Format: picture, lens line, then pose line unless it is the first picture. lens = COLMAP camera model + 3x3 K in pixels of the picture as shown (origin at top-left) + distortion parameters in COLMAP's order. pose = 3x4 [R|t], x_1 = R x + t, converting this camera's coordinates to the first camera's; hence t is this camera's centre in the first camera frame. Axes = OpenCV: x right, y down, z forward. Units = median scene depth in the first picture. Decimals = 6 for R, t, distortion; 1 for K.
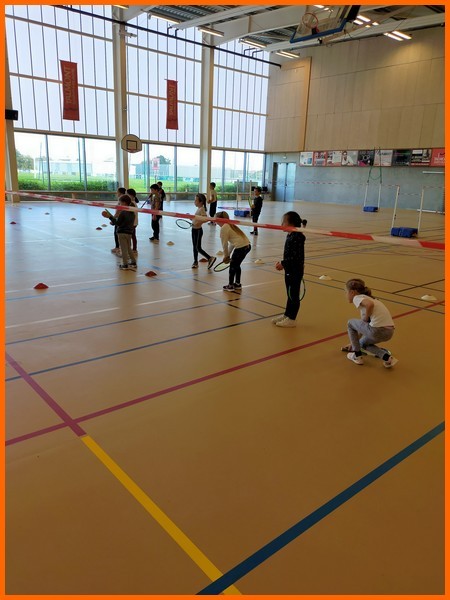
lens RADIAL K [[446.8, 0, 220.4], [0, 446.8, 297.8], [0, 0, 1]] dist [0.052773, -0.056324]
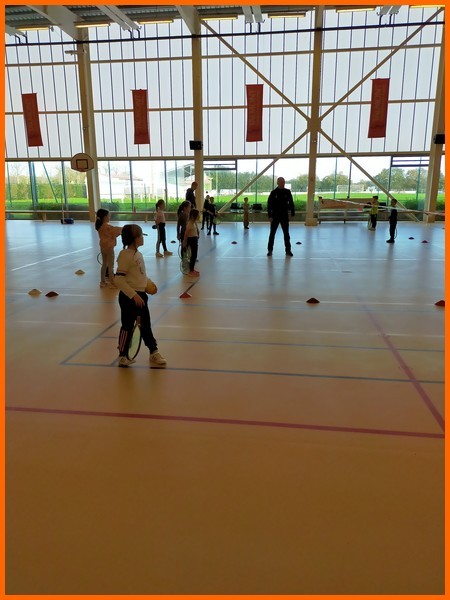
lens RADIAL K [[426.9, 0, 223.8], [0, 426.9, 302.3], [0, 0, 1]] dist [0.016129, -0.001811]
pose [[0.673450, 0.149357, -0.723987, 0.402977], [-0.165587, 0.984969, 0.049168, -0.075637], [0.720449, 0.086771, 0.688059, 0.330205]]
